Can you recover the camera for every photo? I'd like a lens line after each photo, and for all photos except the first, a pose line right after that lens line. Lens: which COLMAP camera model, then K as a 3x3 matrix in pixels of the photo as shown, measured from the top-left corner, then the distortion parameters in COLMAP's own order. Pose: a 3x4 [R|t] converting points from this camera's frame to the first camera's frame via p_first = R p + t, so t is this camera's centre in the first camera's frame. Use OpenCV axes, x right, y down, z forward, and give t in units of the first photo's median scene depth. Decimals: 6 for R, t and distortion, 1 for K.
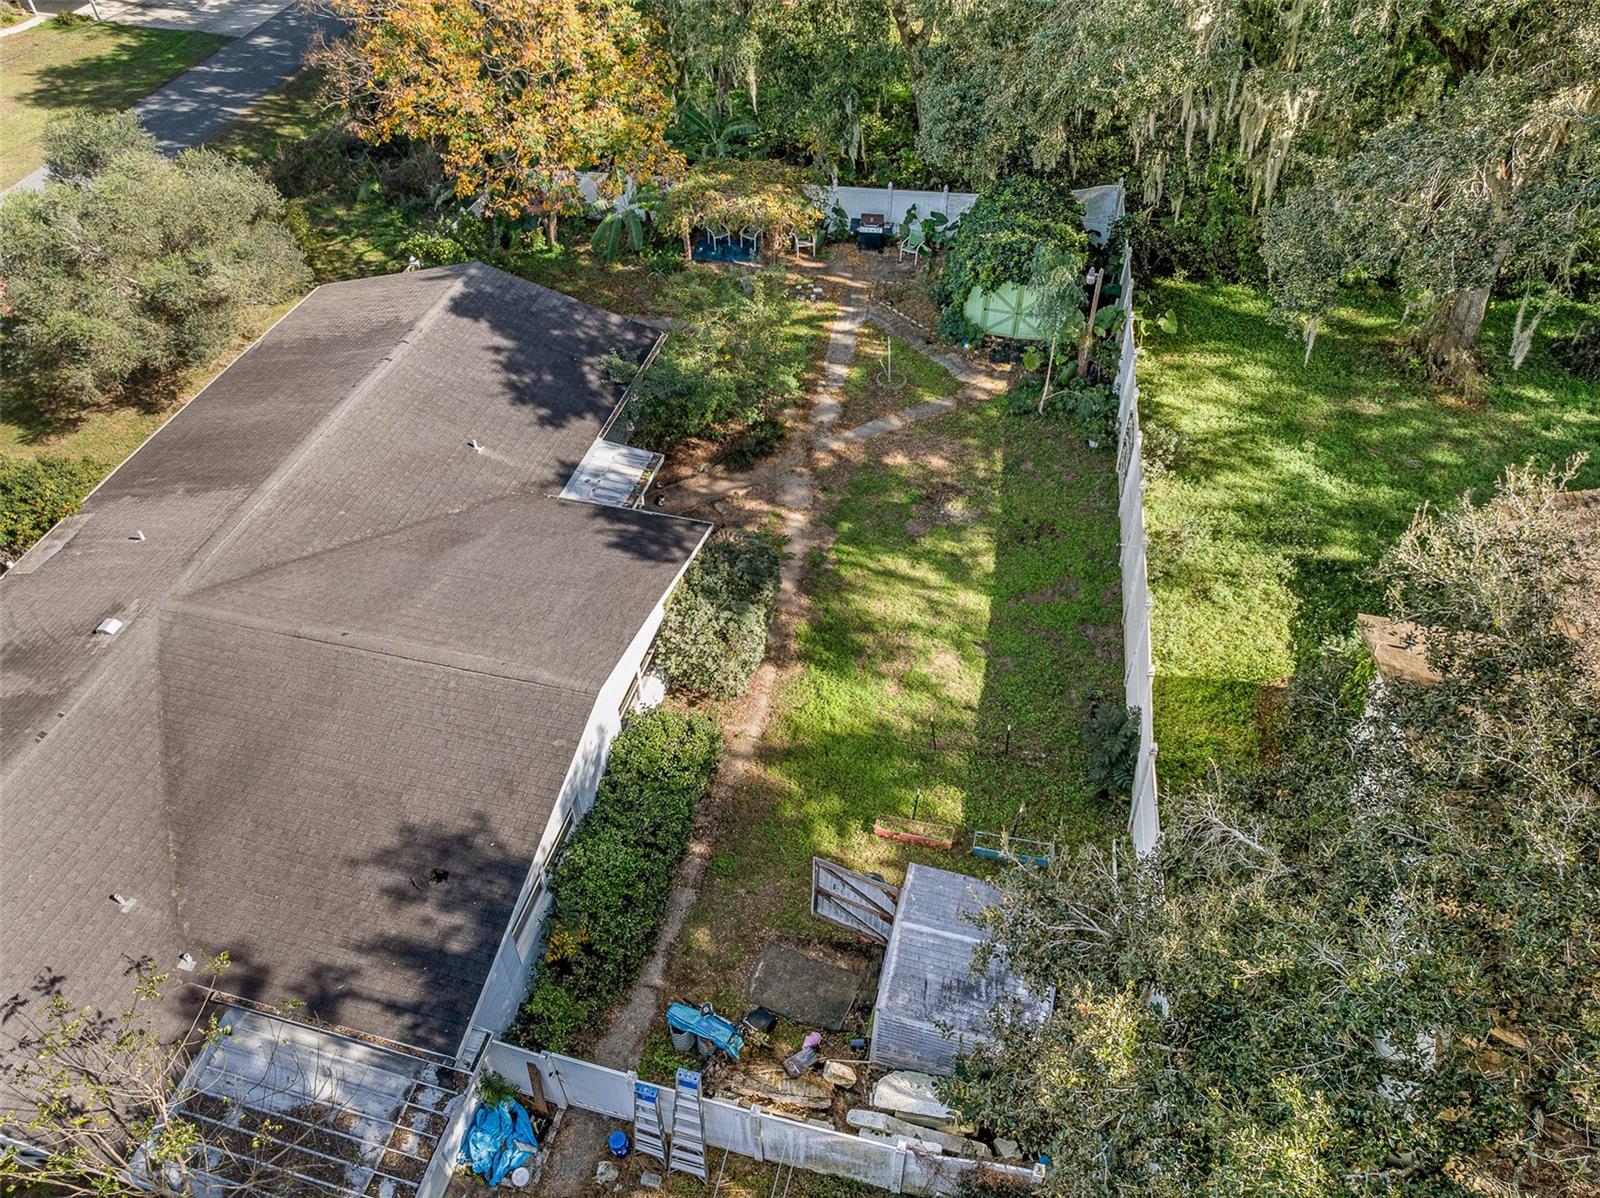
lens RADIAL K [[1121.7, 0, 797.0], [0, 1121.7, 608.9], [0, 0, 1]] dist [-0.049248, 0.017475]
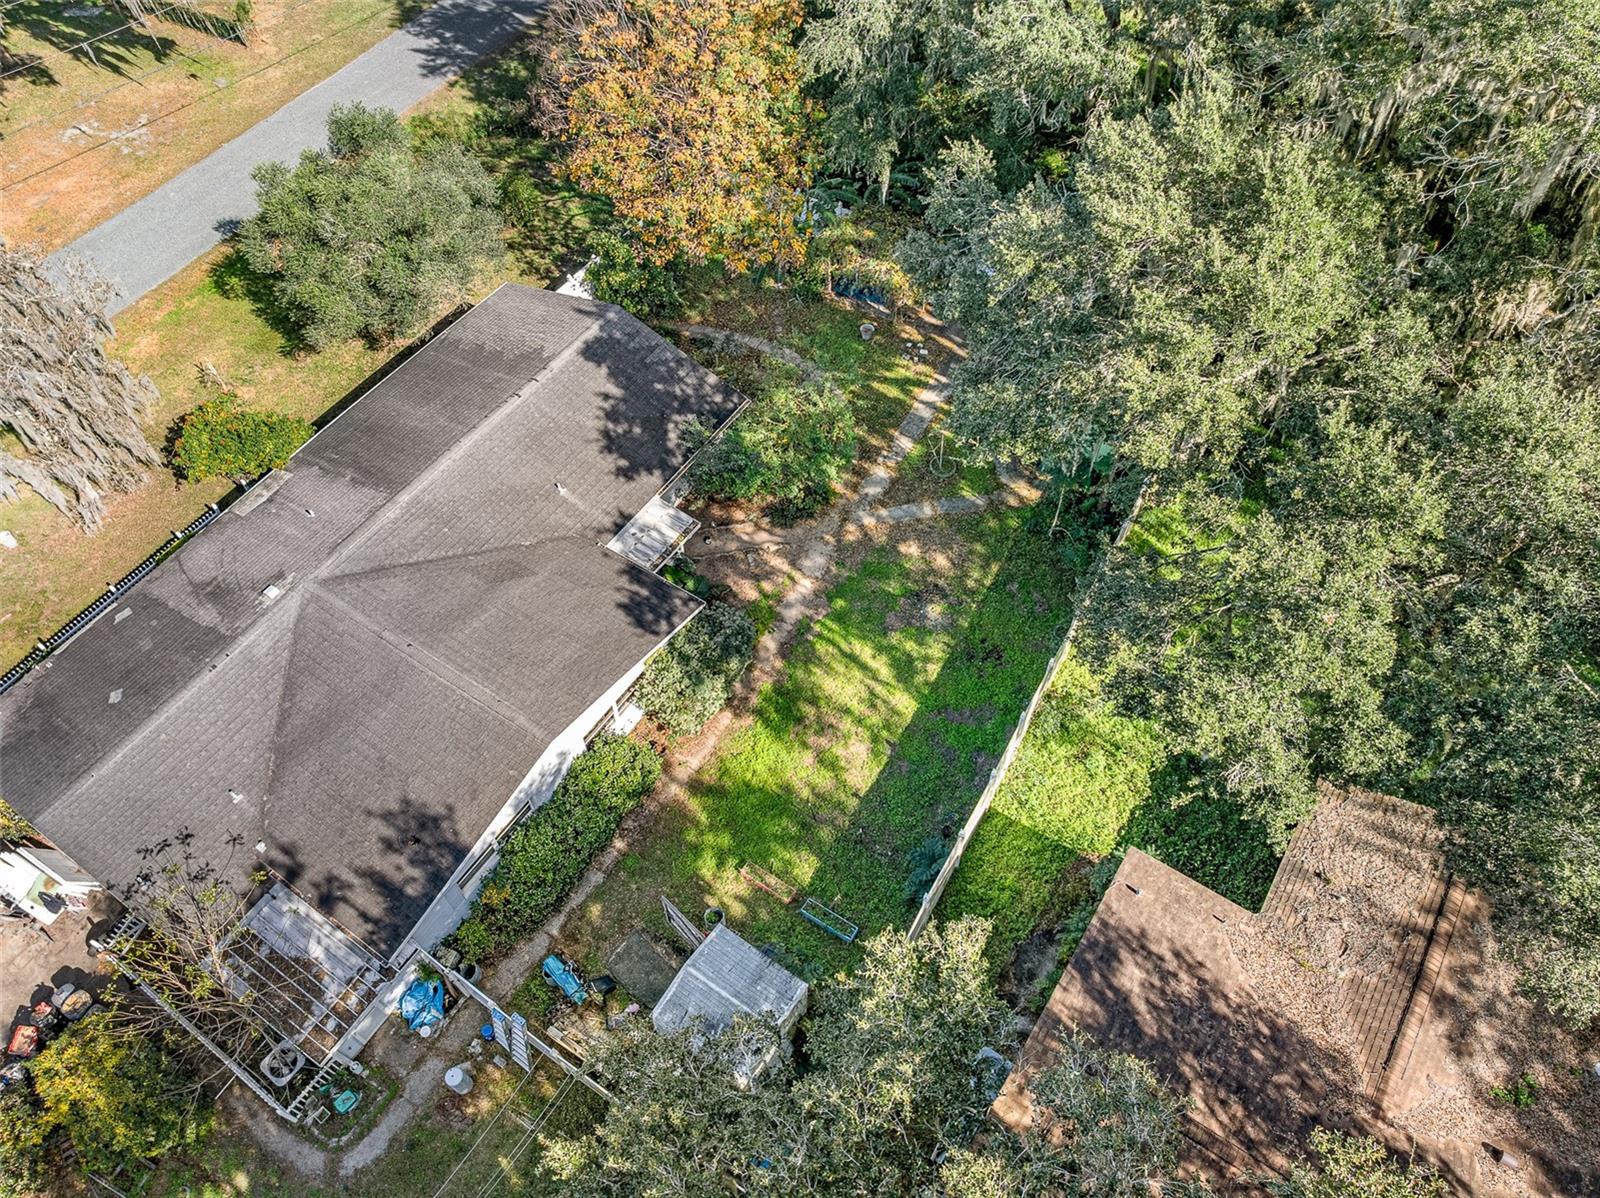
lens RADIAL K [[1127.3, 0, 800.0], [0, 1127.3, 599.0], [0, 0, 1]] dist [-0.046144, 0.018436]
pose [[0.943666, 0.270441, -0.190673, 0.246791], [-0.233626, 0.952598, 0.194873, -0.322082], [0.234337, -0.139349, 0.962117, -0.203393]]
